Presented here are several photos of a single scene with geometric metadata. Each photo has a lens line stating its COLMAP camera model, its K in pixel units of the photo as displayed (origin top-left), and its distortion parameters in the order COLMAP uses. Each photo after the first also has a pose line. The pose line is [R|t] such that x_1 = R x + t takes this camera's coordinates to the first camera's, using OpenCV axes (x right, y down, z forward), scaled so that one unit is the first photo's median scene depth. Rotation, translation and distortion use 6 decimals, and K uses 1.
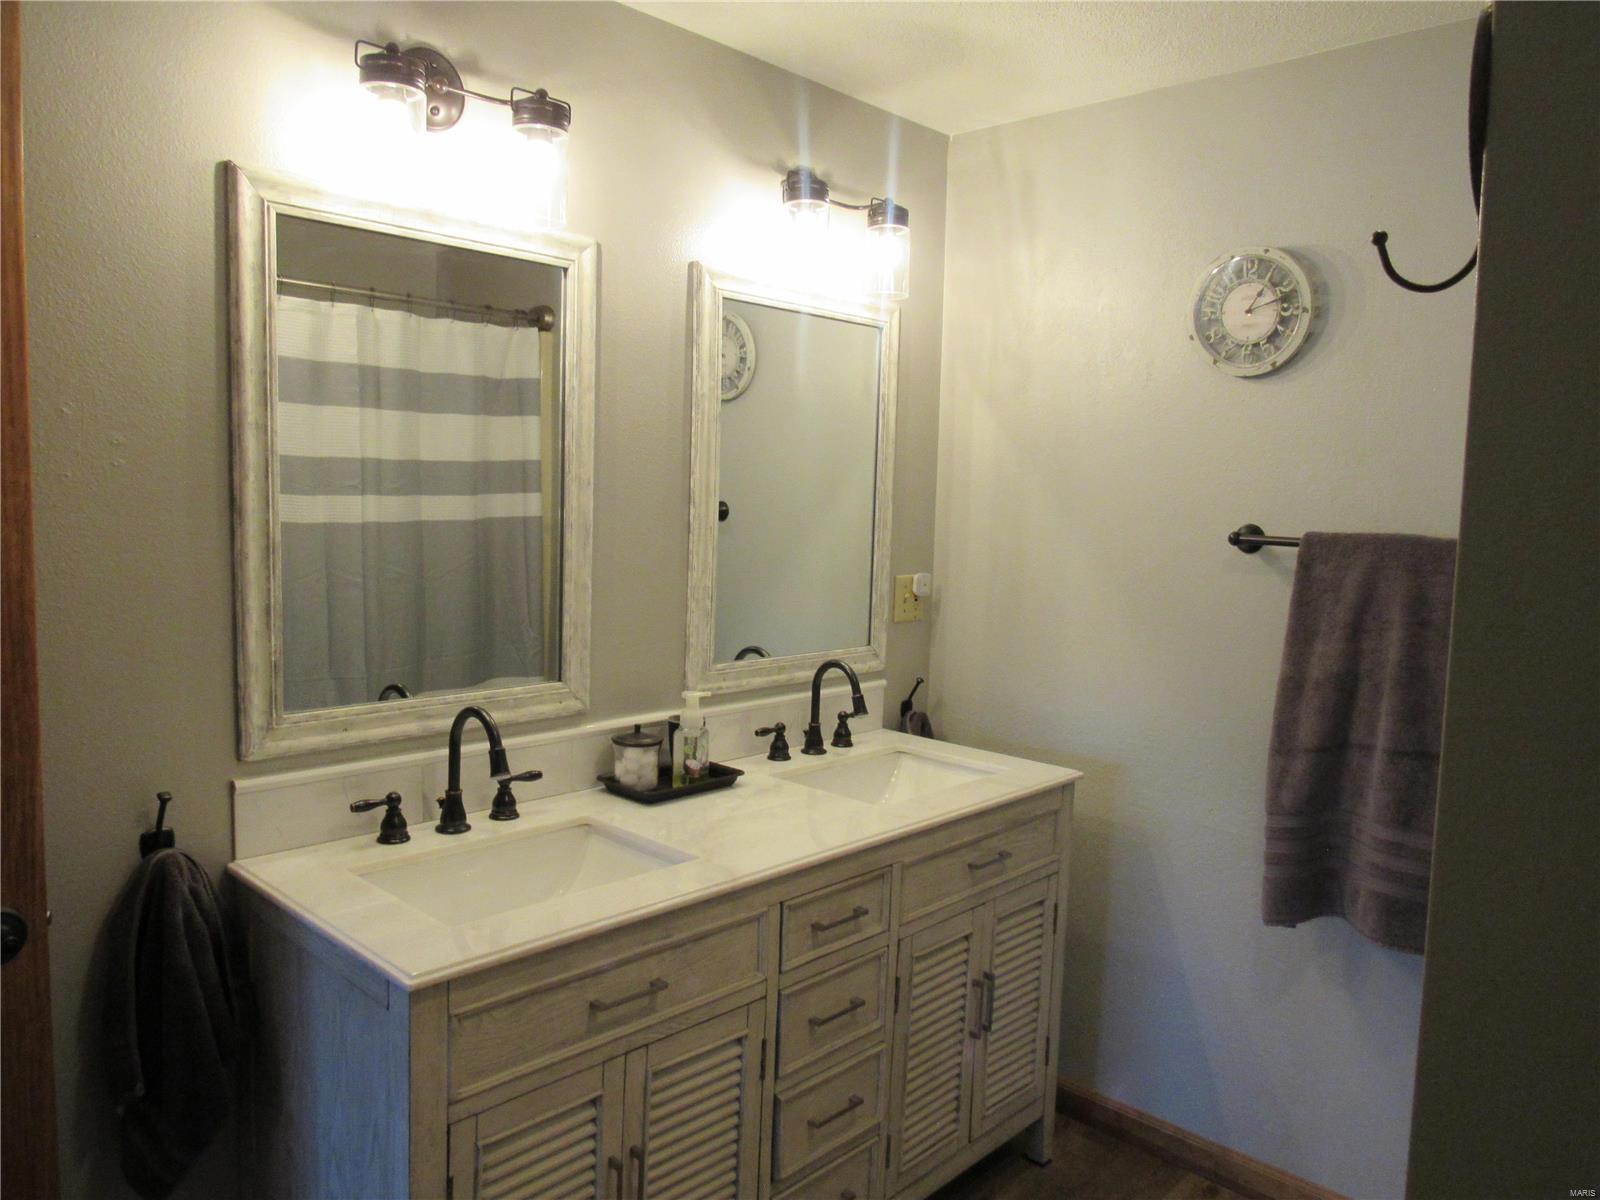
lens RADIAL K [[1152.5, 0, 796.2], [0, 1152.5, 599.4], [0, 0, 1]] dist [-0.023571, 0.005568]
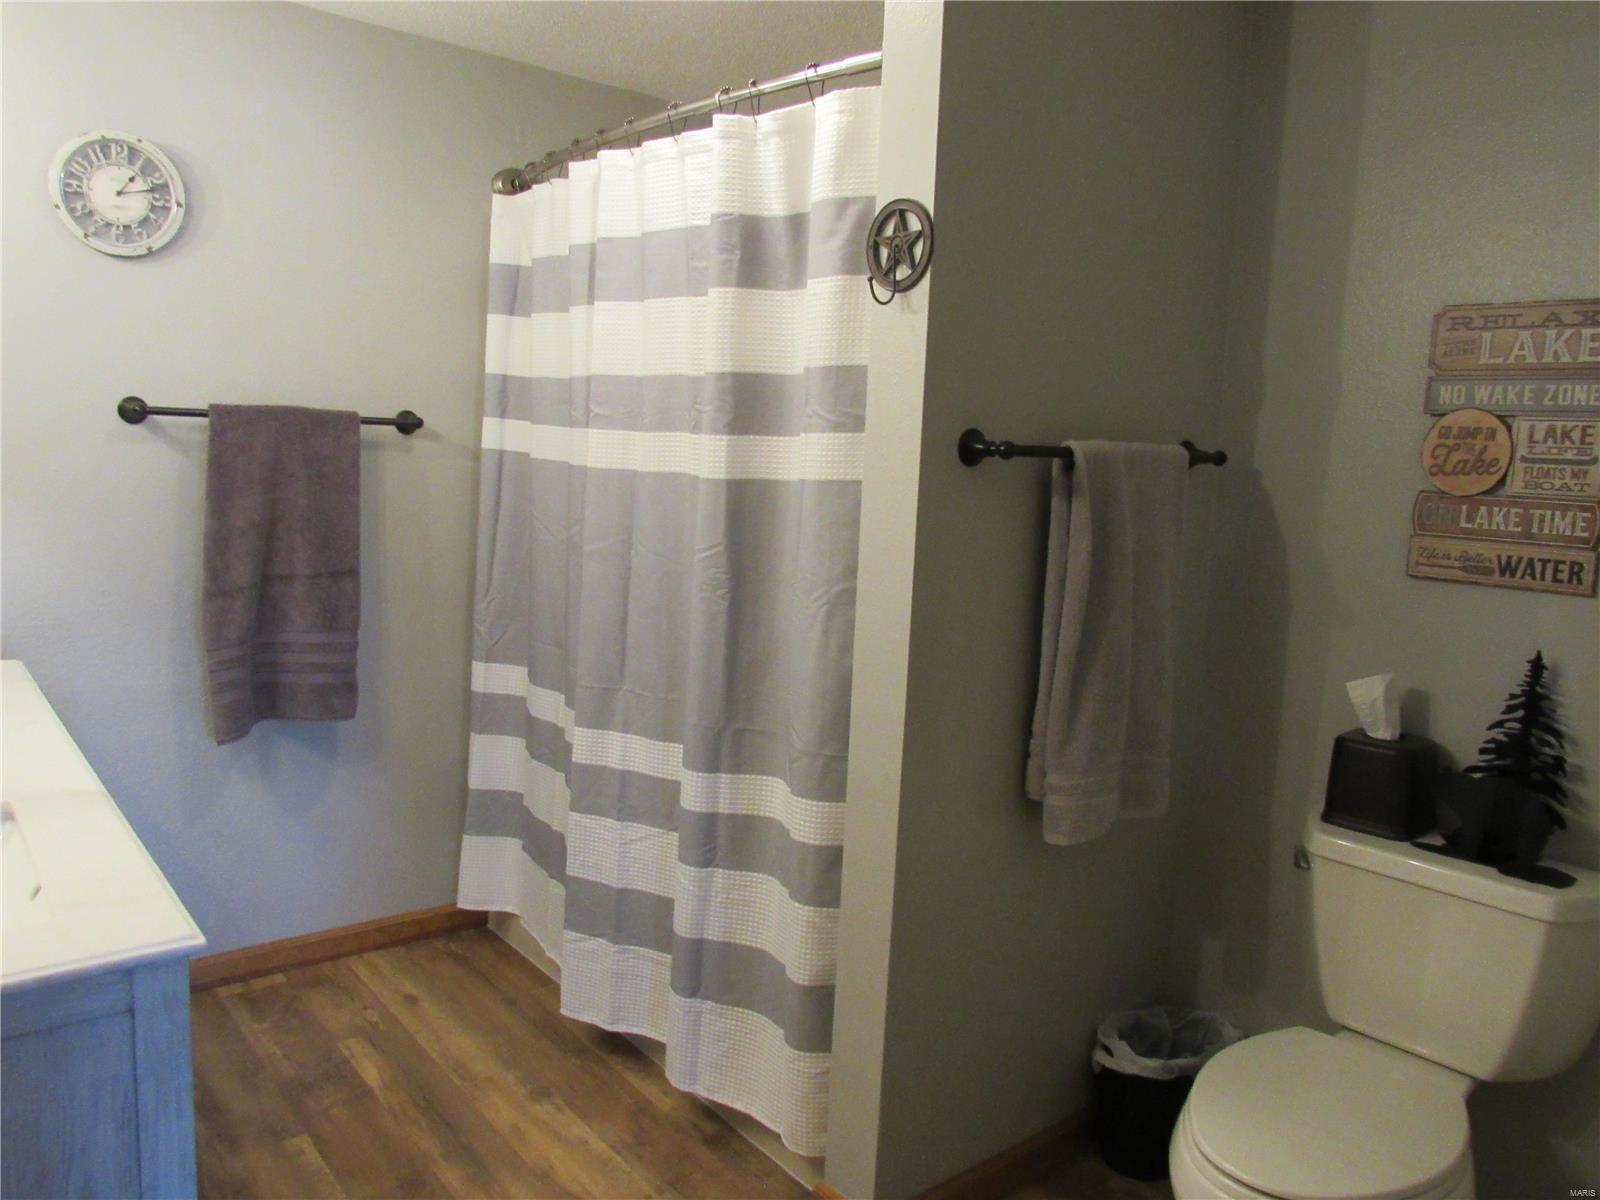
lens RADIAL K [[1152.5, 0, 804.4], [0, 1152.5, 596.2], [0, 0, 1]] dist [-0.023571, 0.005568]
pose [[0.103017, -0.158668, 0.981943, -0.642577], [0.056110, 0.986550, 0.153526, -0.011022], [-0.993096, 0.039281, 0.110534, 0.277081]]
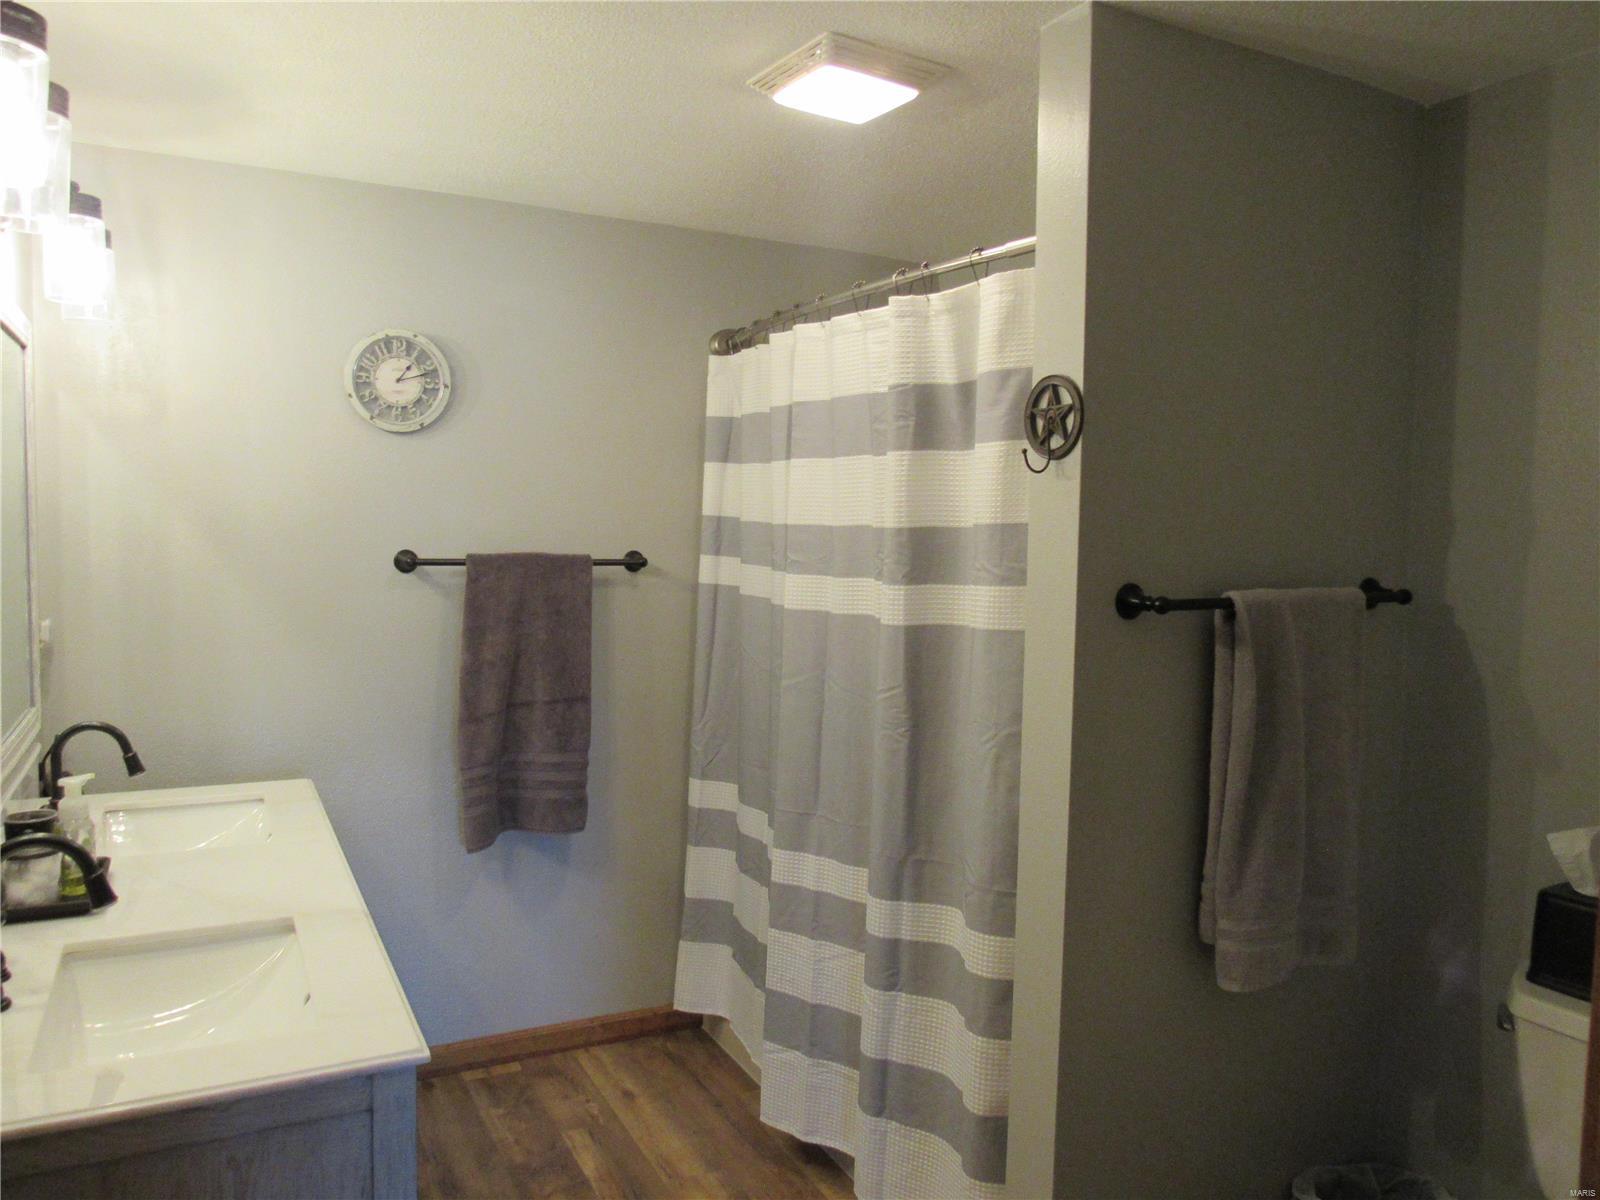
lens RADIAL K [[1152.5, 0, 803.4], [0, 1152.5, 602.9], [0, 0, 1]] dist [-0.023571, 0.005568]
pose [[0.304276, -0.091509, 0.948178, -0.692822], [0.084162, 0.994065, 0.068929, -0.060178], [-0.948859, 0.058828, 0.310172, 0.211634]]
